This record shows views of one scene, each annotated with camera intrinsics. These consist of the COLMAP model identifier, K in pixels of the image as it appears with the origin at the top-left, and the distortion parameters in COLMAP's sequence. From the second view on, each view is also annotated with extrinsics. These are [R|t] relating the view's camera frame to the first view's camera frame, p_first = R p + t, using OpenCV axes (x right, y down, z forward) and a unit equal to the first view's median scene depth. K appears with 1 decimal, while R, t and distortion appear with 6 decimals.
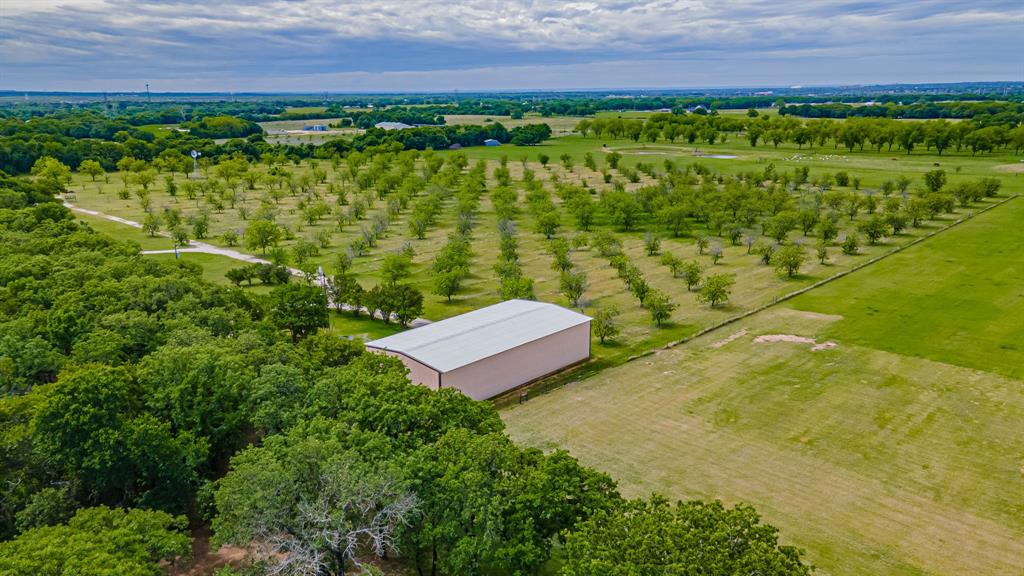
lens RADIAL K [[748.9, 0, 512.0], [0, 748.9, 288.0], [0, 0, 1]] dist [0.044886, 0.002447]
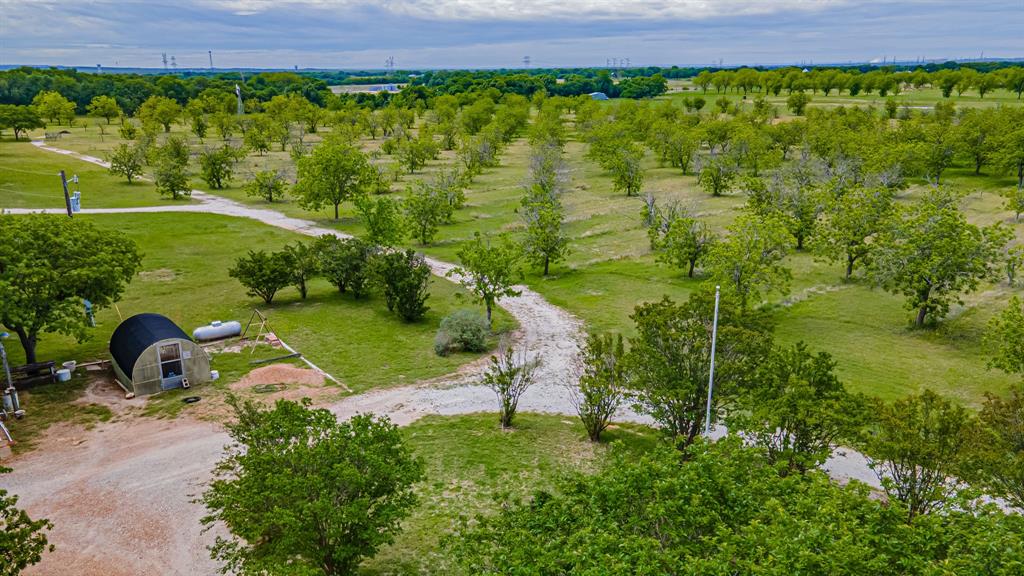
lens RADIAL K [[748.9, 0, 512.0], [0, 748.9, 288.0], [0, 0, 1]] dist [0.044886, 0.002447]
pose [[0.997133, 0.023281, -0.072001, -0.167660], [-0.021260, 0.999362, 0.028715, -0.015960], [0.072623, -0.027102, 0.996991, 0.488273]]
